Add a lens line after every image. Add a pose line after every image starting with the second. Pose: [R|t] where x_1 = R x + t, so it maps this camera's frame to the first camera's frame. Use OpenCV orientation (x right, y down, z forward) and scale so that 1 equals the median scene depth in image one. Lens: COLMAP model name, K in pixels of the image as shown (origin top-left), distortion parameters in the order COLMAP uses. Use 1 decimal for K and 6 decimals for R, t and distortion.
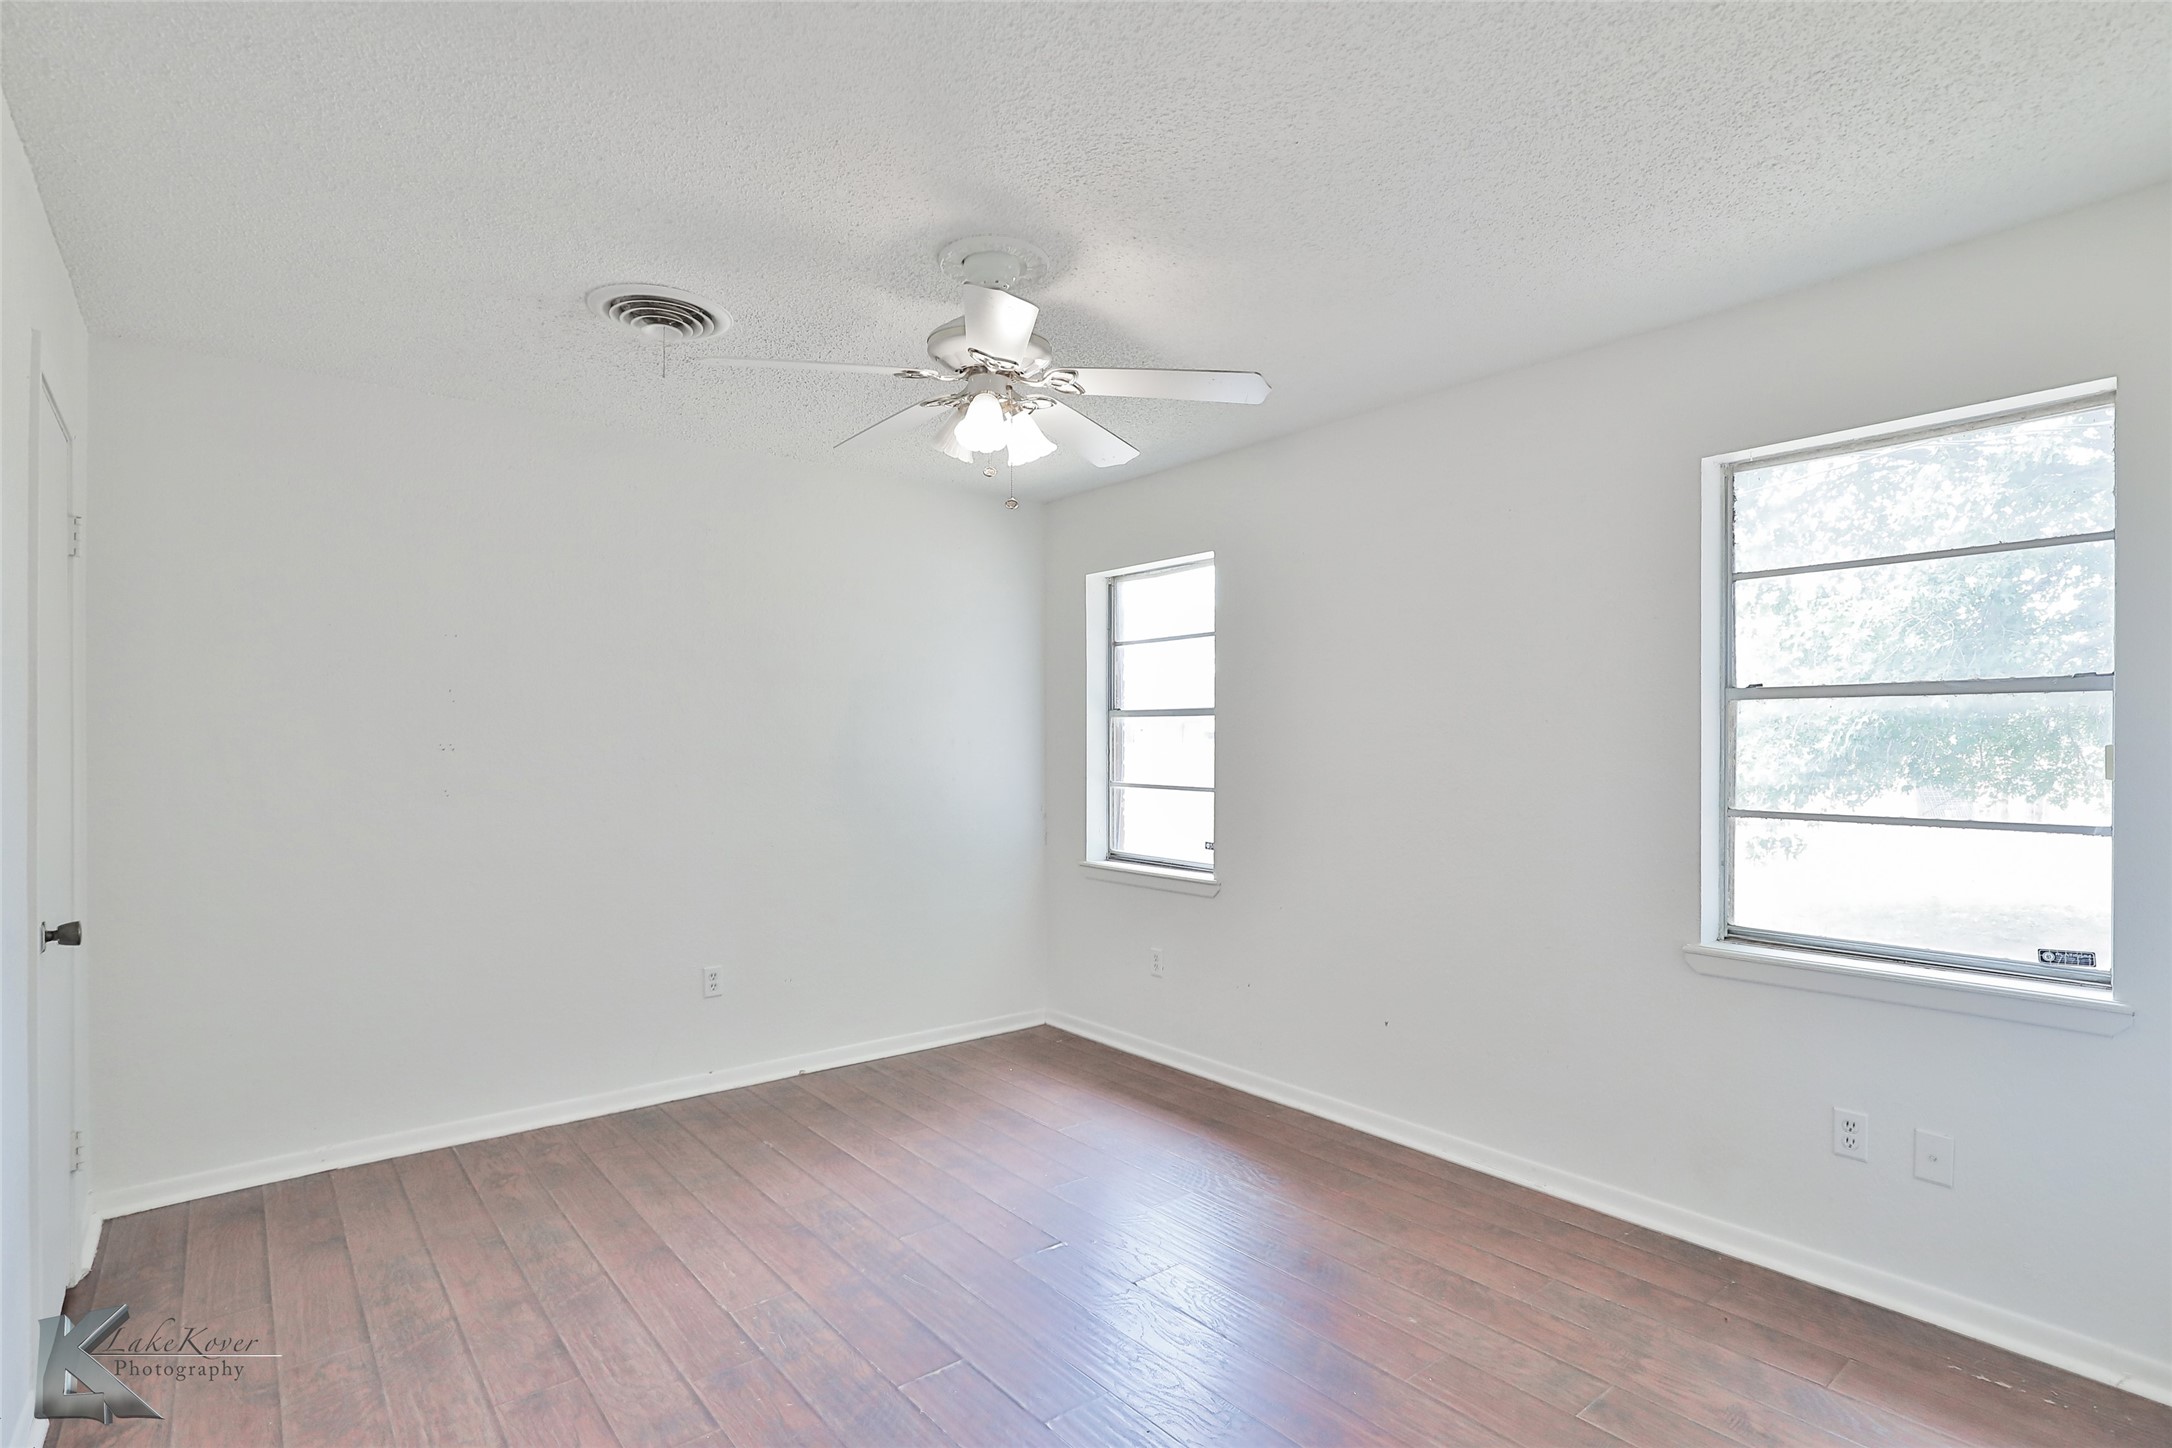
lens RADIAL K [[1064.7, 0, 1077.0], [0, 1064.7, 731.5], [0, 0, 1]] dist [-0.006712, 0.000473]
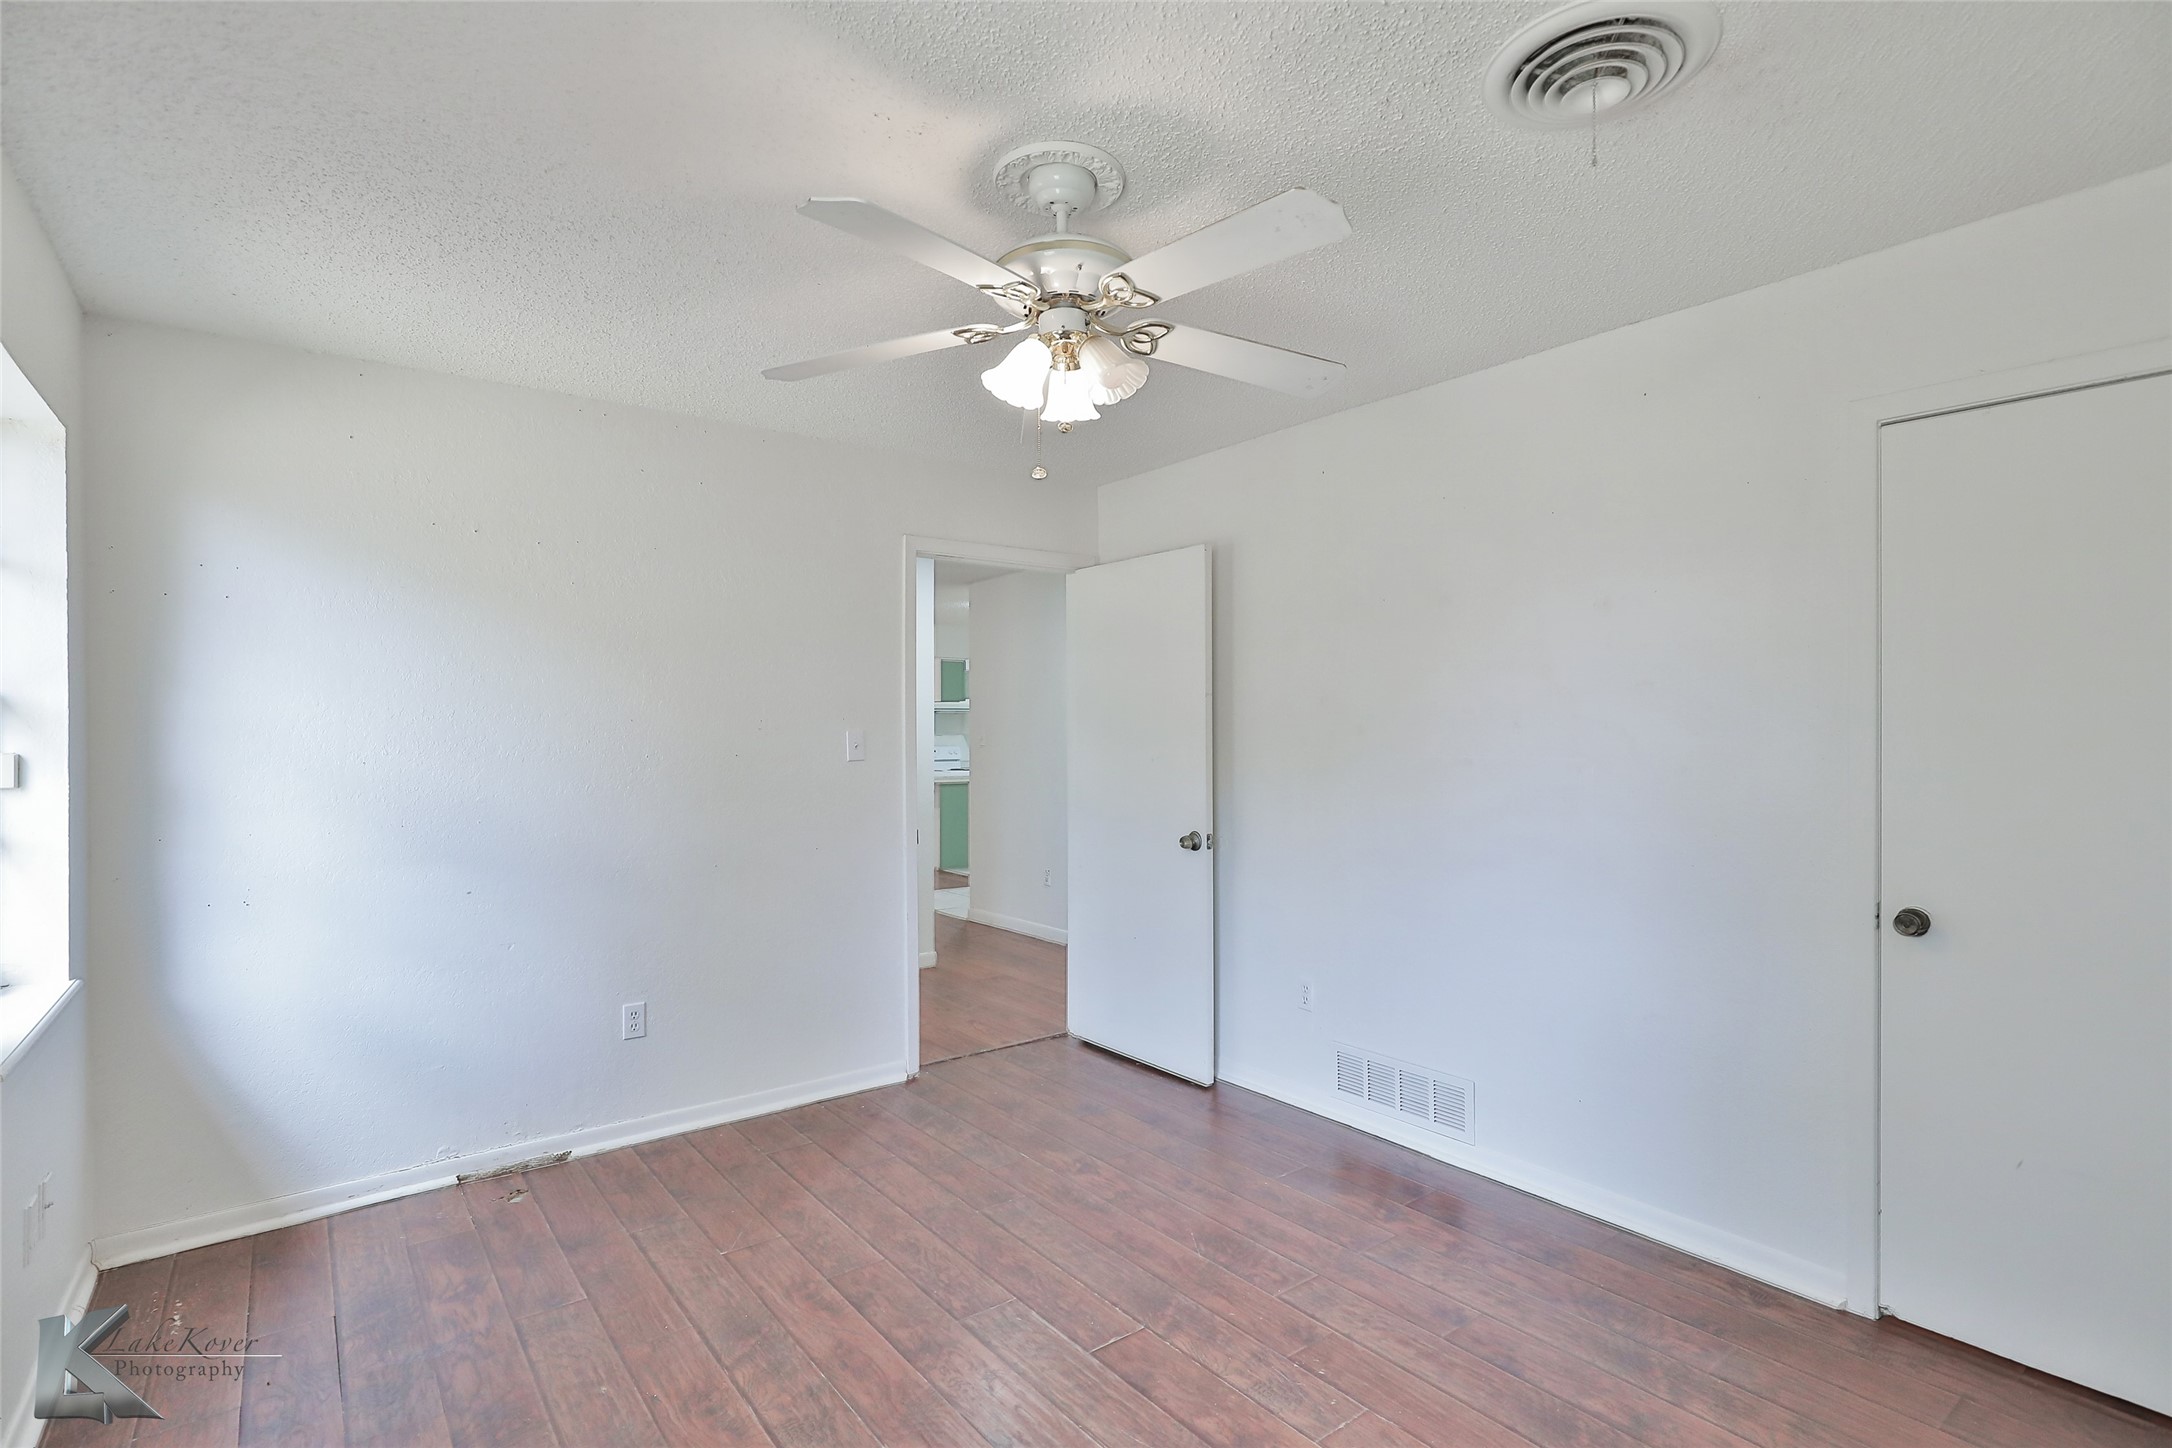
lens RADIAL K [[1064.7, 0, 1077.0], [0, 1064.7, 731.5], [0, 0, 1]] dist [-0.006712, 0.000473]
pose [[-0.999656, 0.005072, 0.025744, -0.123637], [0.004959, 0.999978, -0.004454, -0.004459], [-0.025766, -0.004324, -0.999659, 2.017539]]
